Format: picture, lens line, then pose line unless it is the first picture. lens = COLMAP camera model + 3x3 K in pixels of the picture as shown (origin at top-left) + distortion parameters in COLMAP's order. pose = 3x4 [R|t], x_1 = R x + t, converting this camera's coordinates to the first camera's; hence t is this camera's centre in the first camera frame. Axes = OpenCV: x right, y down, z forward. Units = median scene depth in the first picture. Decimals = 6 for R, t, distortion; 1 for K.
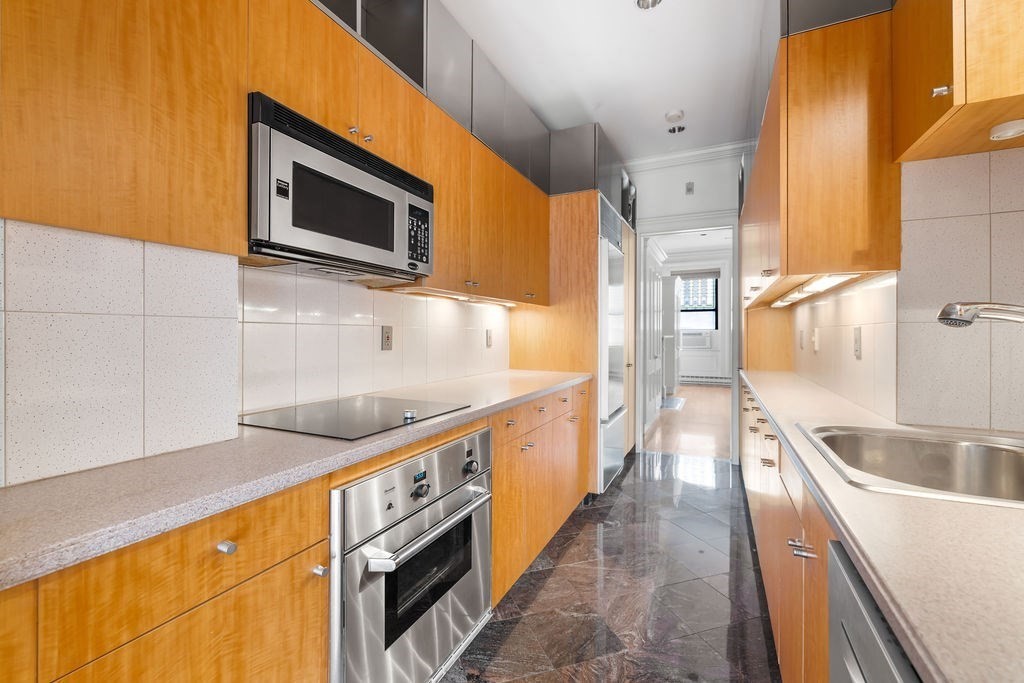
lens RADIAL K [[433.8, 0, 506.3], [0, 433.8, 334.1], [0, 0, 1]] dist [-0.002781, 0.001248]
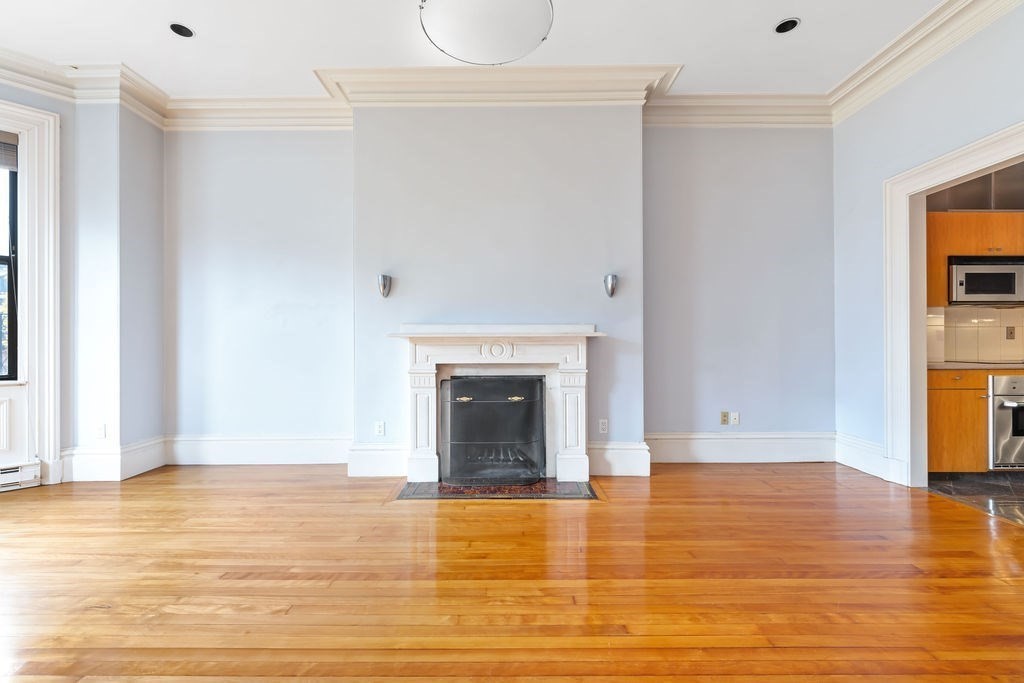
lens RADIAL K [[433.8, 0, 510.2], [0, 433.8, 339.6], [0, 0, 1]] dist [-0.002781, 0.001248]
pose [[0.433974, -0.010017, -0.900870, 0.843919], [0.002477, 0.999948, -0.009926, 0.087418], [0.900922, 0.002076, 0.433976, -3.155616]]
